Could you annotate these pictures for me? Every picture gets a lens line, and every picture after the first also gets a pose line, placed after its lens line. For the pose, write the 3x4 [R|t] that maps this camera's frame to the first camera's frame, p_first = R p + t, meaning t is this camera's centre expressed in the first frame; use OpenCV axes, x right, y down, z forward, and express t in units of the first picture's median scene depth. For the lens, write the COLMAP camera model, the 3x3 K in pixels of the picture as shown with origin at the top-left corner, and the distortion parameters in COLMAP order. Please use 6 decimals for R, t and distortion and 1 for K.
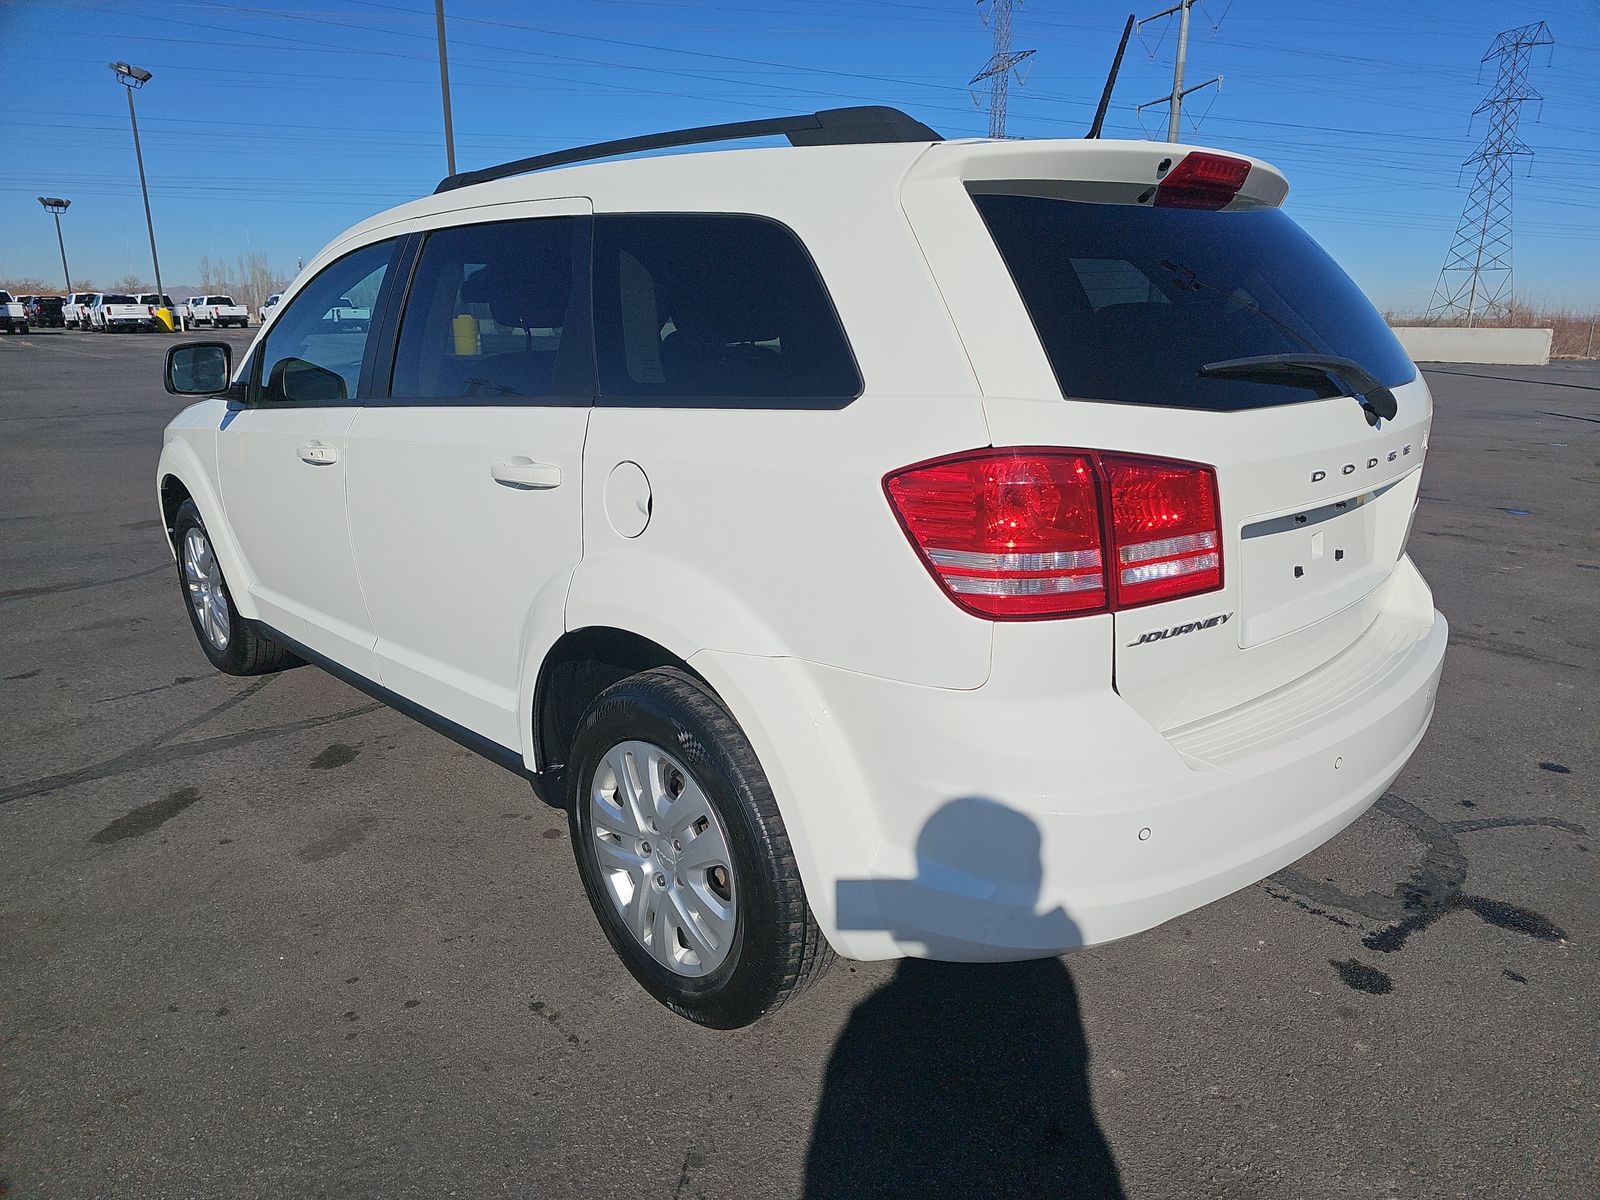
lens RADIAL K [[1062.5, 0, 800.0], [0, 1062.5, 600.0], [0, 0, 1]] dist [0.053643, 0.000426]
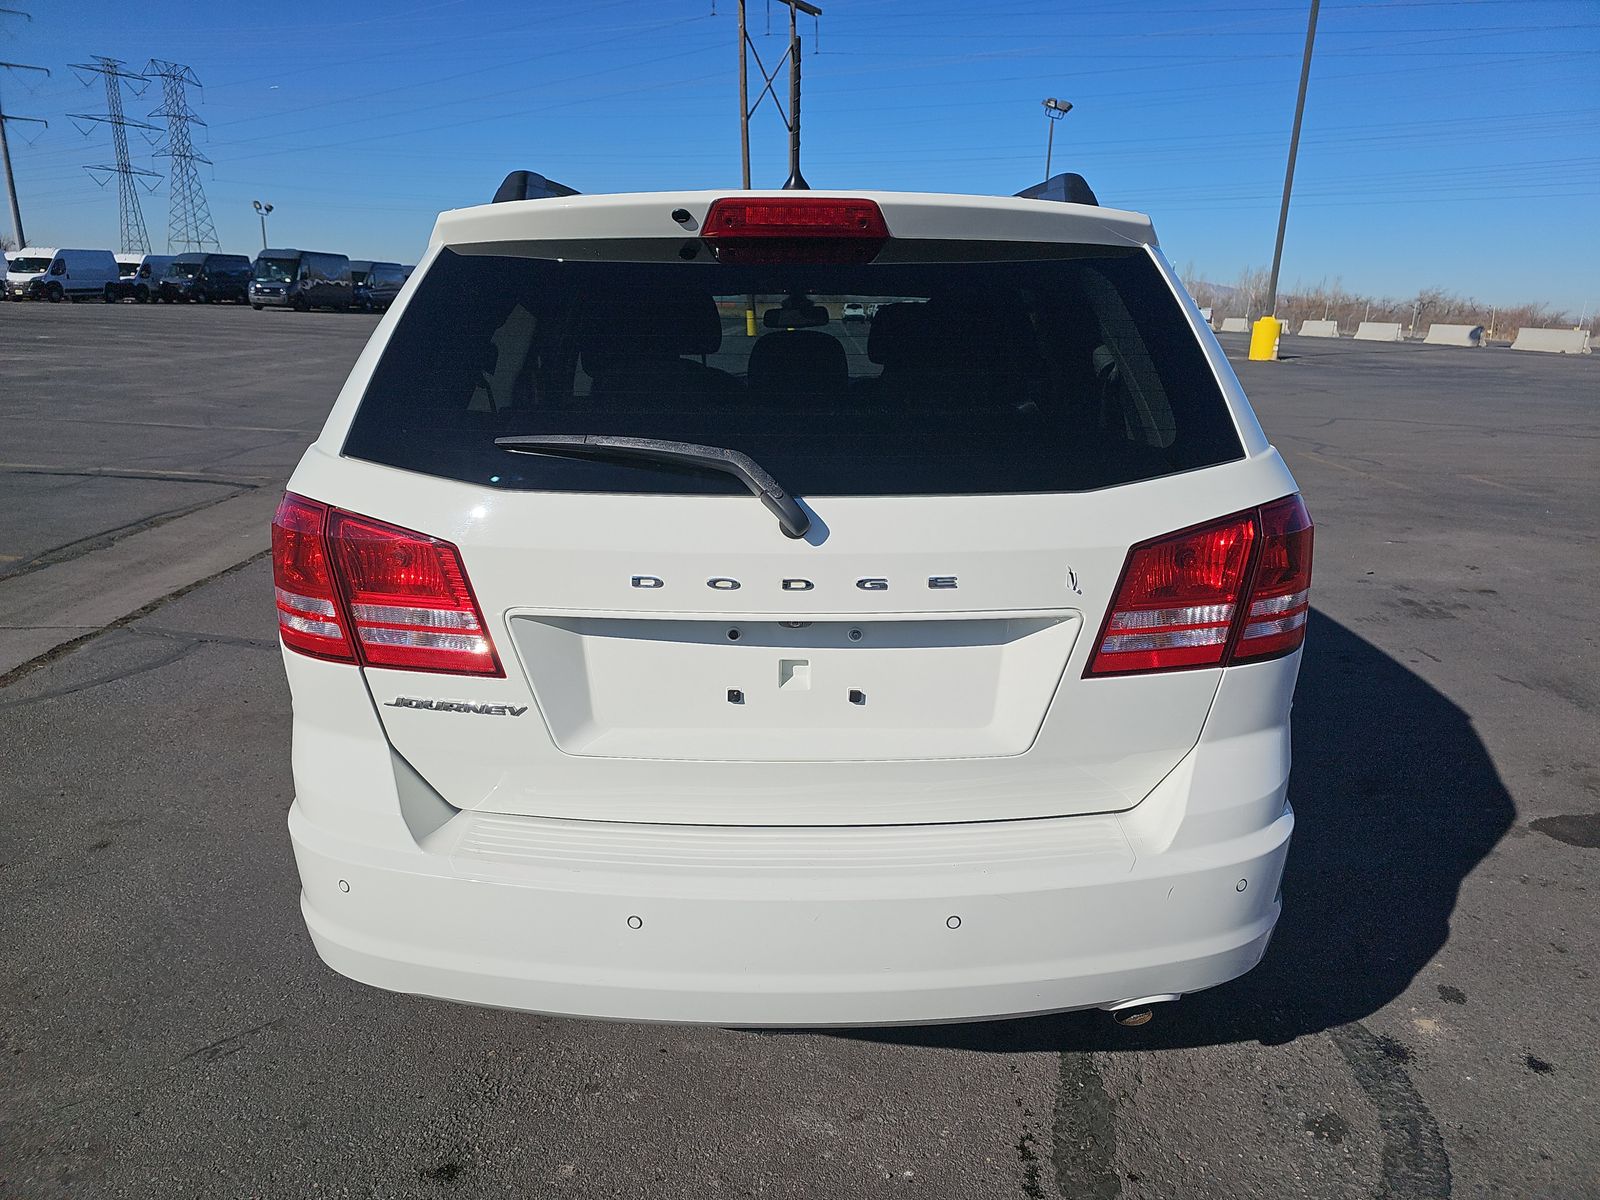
lens RADIAL K [[1074.9, 0, 800.0], [0, 1074.9, 600.0], [0, 0, 1]] dist [0.020429, -0.001569]
pose [[0.710514, 0.200528, -0.674506, 1.061622], [-0.199921, 0.976562, 0.079735, -0.180601], [0.674686, 0.078195, 0.733951, 0.428374]]
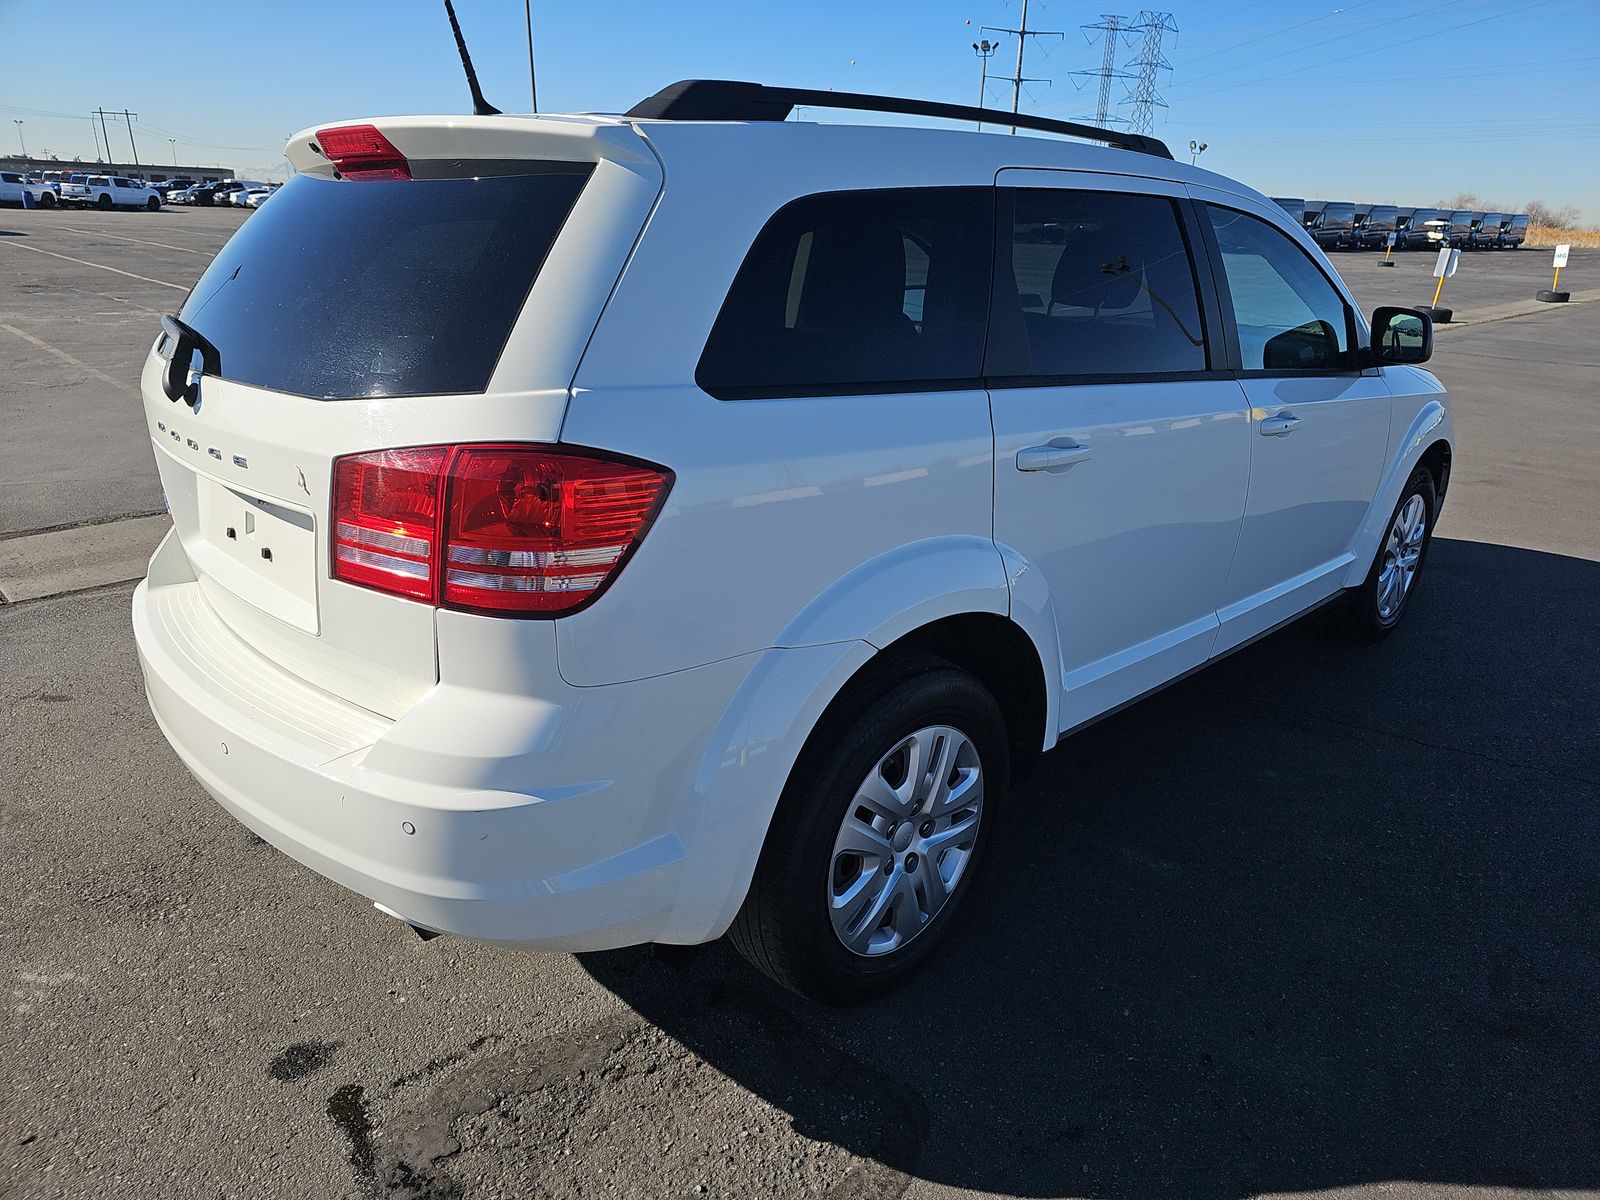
lens RADIAL K [[1074.9, 0, 800.0], [0, 1074.9, 600.0], [0, 0, 1]] dist [0.020429, -0.001569]
pose [[-0.009988, 0.333662, -0.942640, 1.509109], [-0.284119, 0.902887, 0.322601, -0.480600], [0.958737, 0.271044, 0.085782, 1.496482]]
